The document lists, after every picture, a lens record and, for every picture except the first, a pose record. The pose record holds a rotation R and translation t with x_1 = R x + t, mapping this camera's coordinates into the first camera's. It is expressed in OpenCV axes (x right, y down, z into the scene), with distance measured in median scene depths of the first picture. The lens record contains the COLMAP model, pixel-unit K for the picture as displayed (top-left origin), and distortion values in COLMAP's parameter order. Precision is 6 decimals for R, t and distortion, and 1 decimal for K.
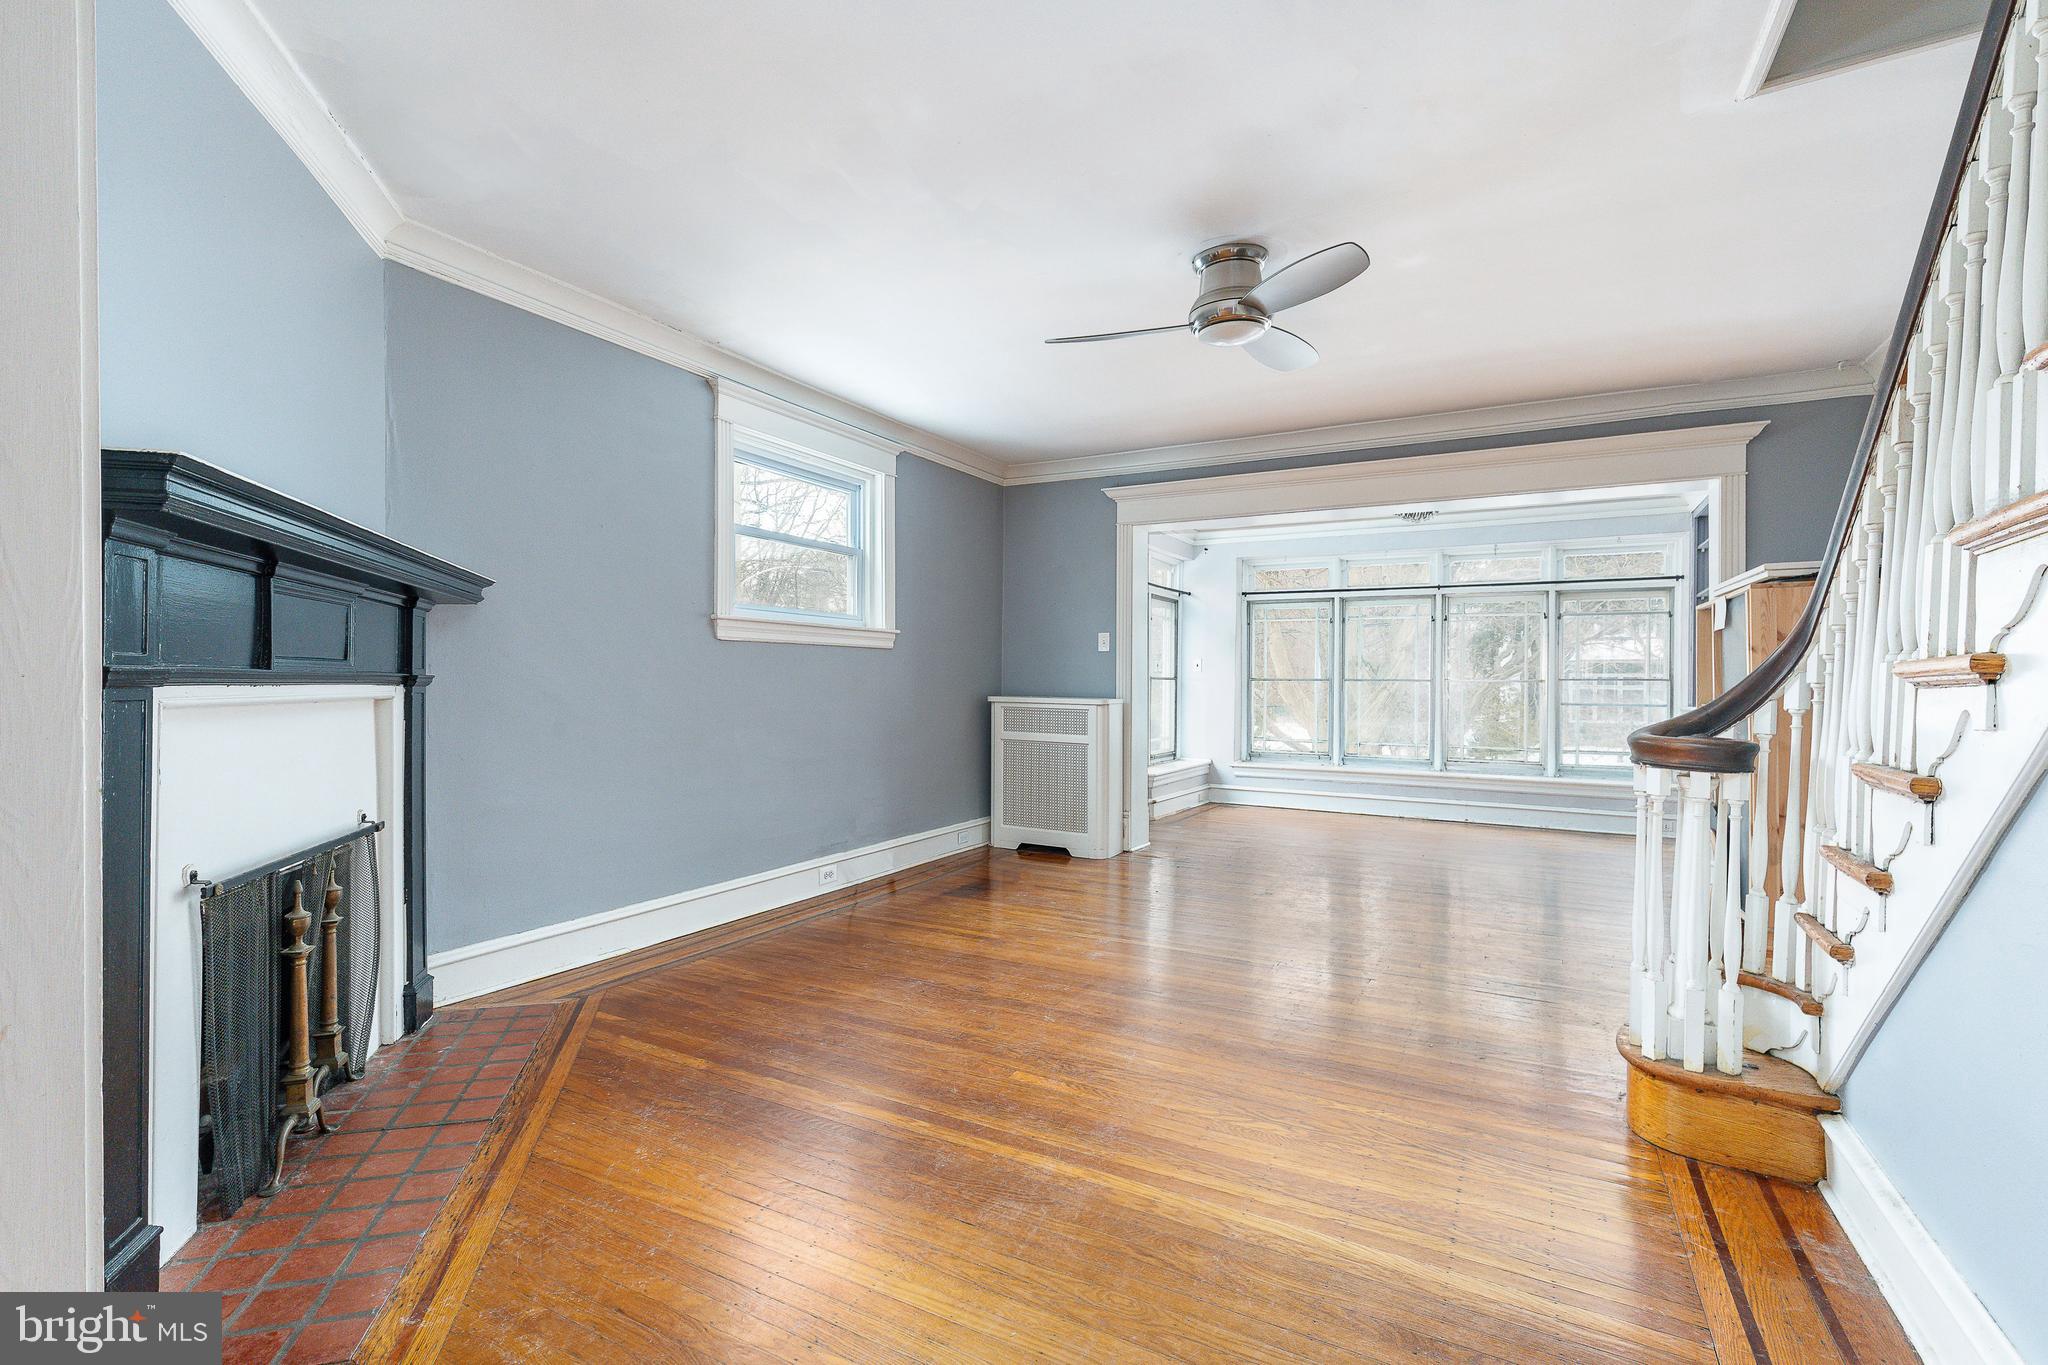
lens RADIAL K [[918.7, 0, 1008.1], [0, 918.7, 633.9], [0, 0, 1]] dist [0.002322, 0.000264]
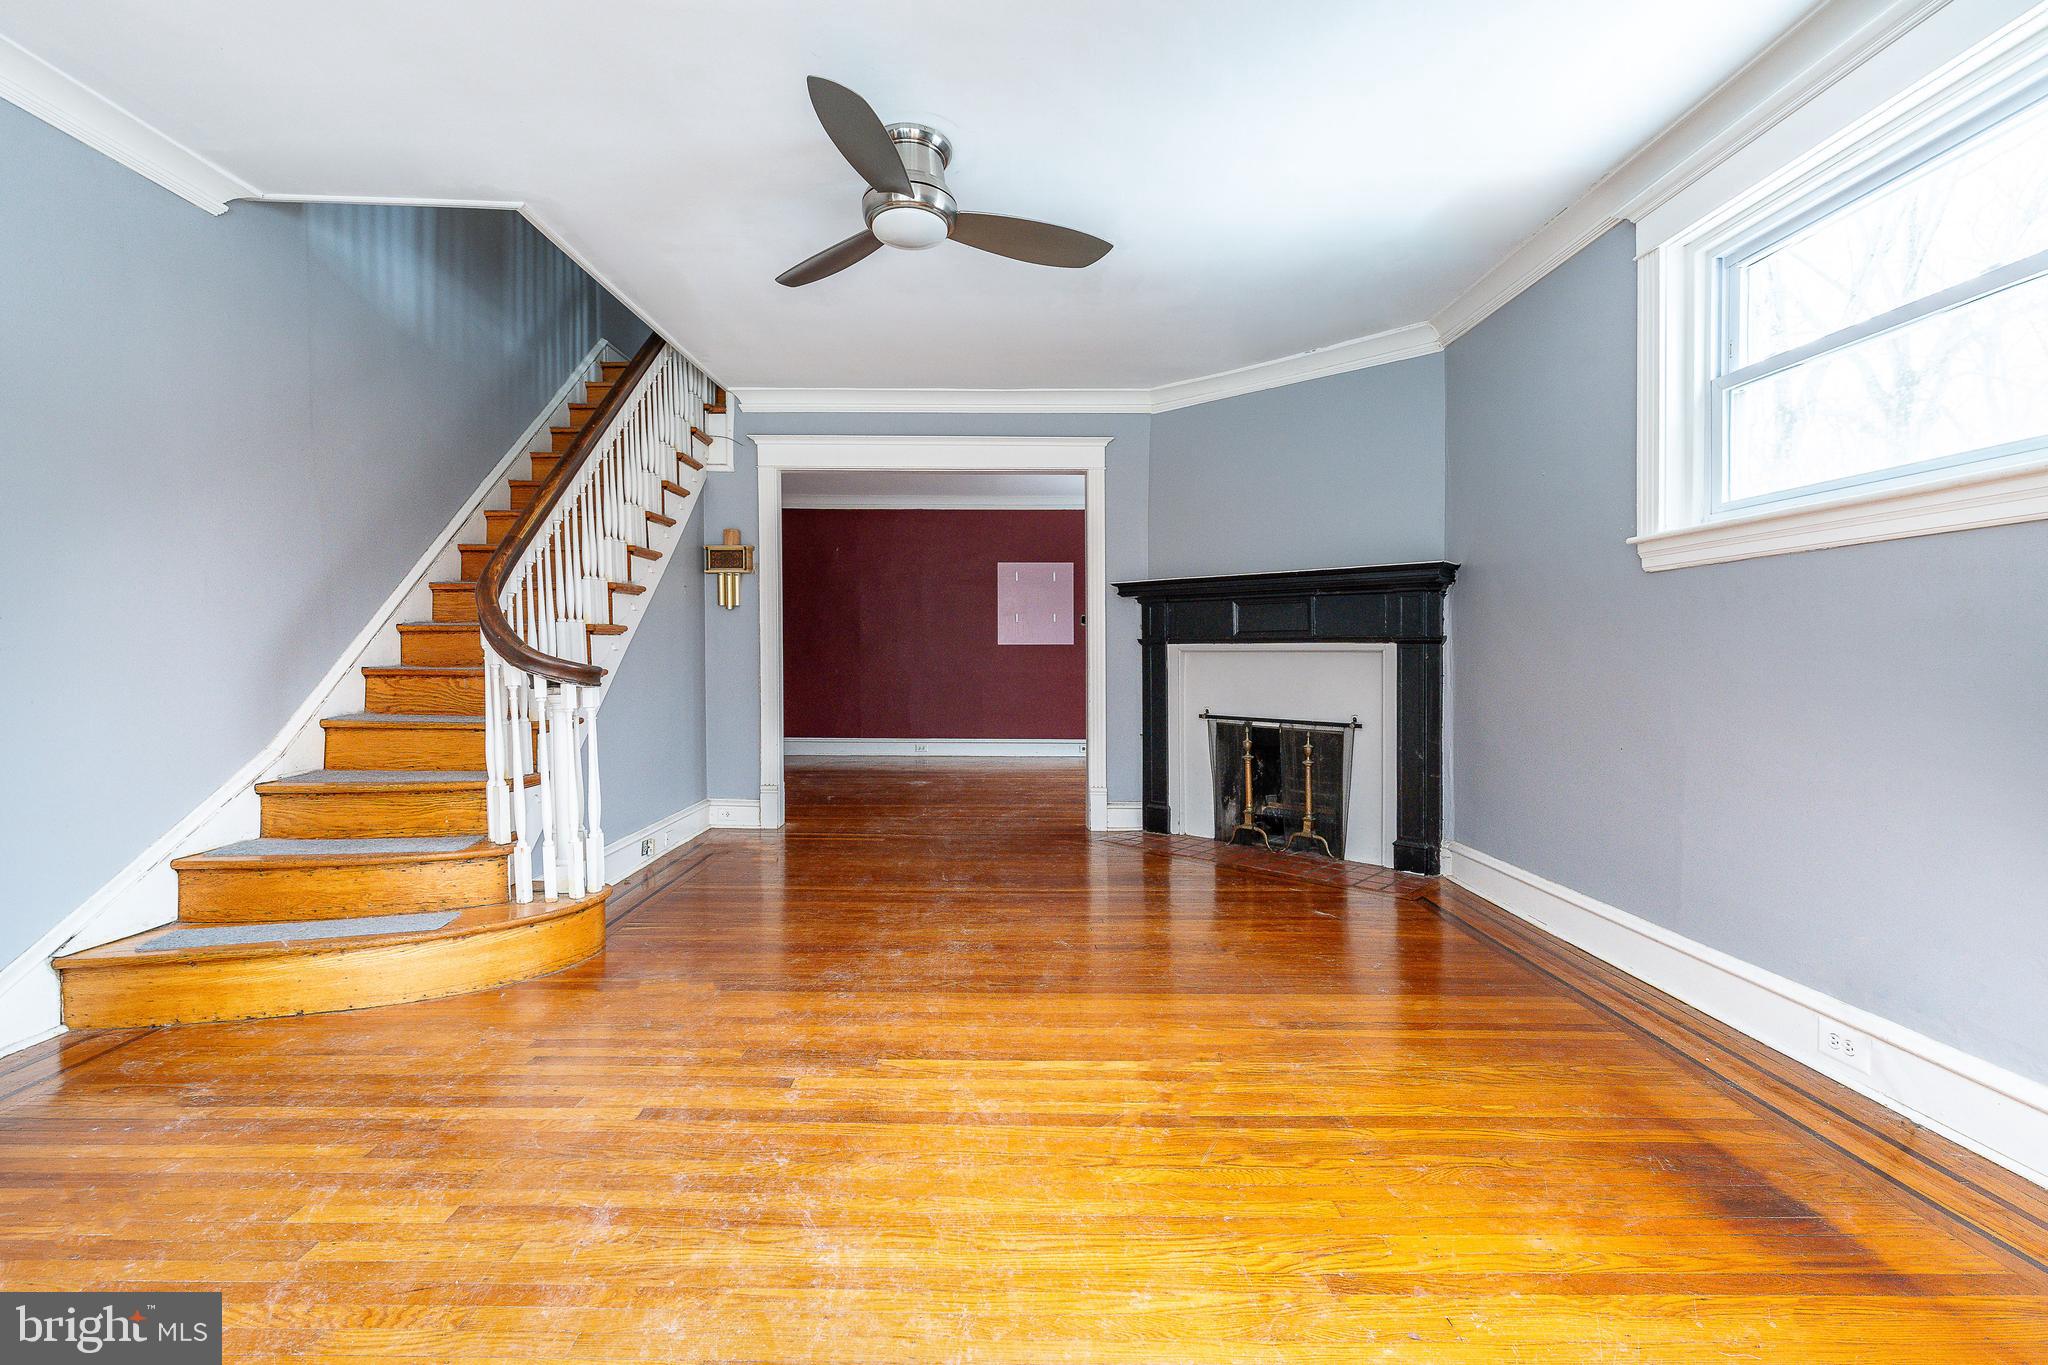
lens RADIAL K [[942.3, 0, 1024.0], [0, 942.3, 682.5], [0, 0, 1]] dist [0.000425, 0.000056]
pose [[-0.871443, 0.005663, -0.490464, 0.788935], [0.022056, 0.999374, -0.027650, 0.169168], [0.490001, -0.034913, -0.871023, 2.436036]]
